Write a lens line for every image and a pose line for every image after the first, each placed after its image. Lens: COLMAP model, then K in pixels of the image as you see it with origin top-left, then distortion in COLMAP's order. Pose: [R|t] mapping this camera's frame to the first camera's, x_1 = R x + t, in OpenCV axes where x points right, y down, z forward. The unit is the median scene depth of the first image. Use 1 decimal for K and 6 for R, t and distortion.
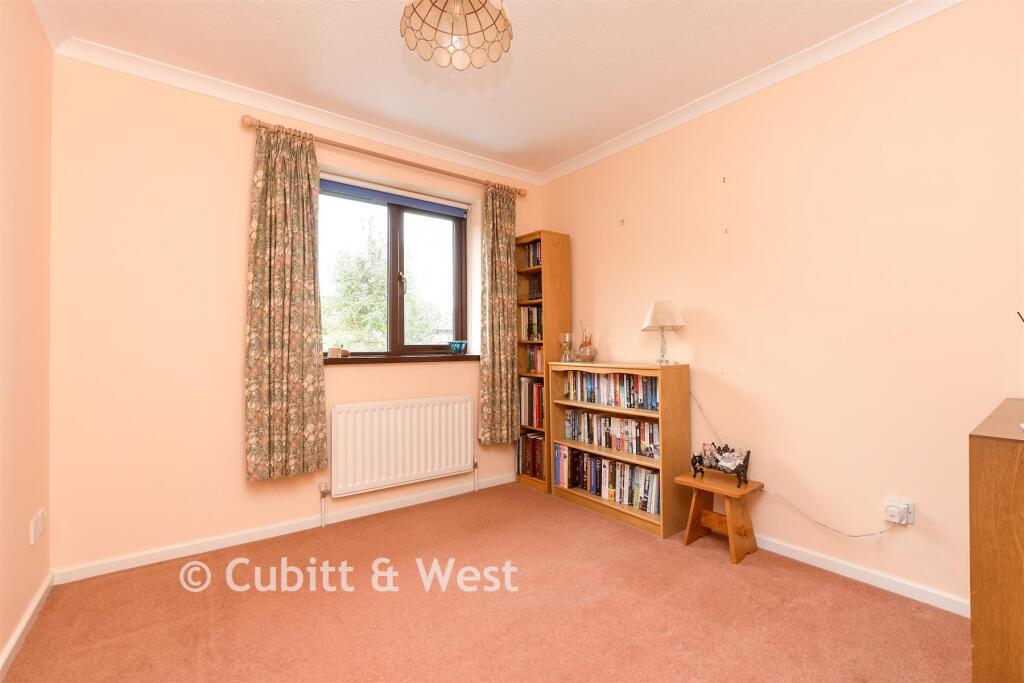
lens RADIAL K [[458.5, 0, 512.0], [0, 458.5, 341.5], [0, 0, 1]] dist [-0.001487, -0.000258]
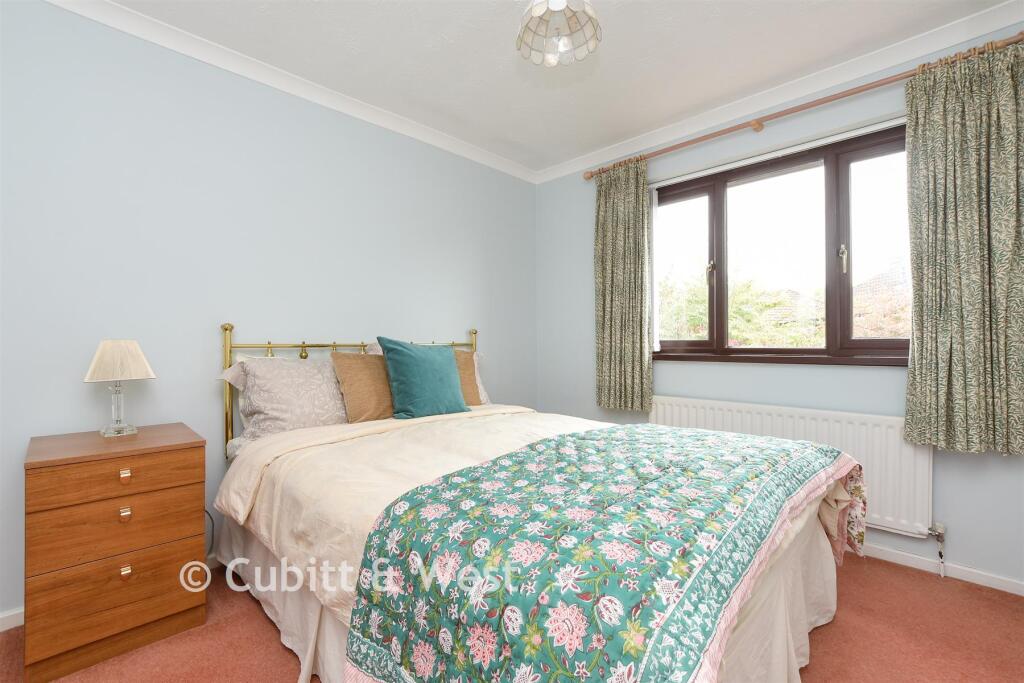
lens RADIAL K [[458.5, 0, 512.0], [0, 458.5, 341.5], [0, 0, 1]] dist [-0.001487, -0.000258]
pose [[0.166999, -0.005701, -0.985941, 0.540981], [0.019779, 0.999801, -0.002431, 0.002259], [0.985759, -0.019095, 0.167078, 0.428210]]
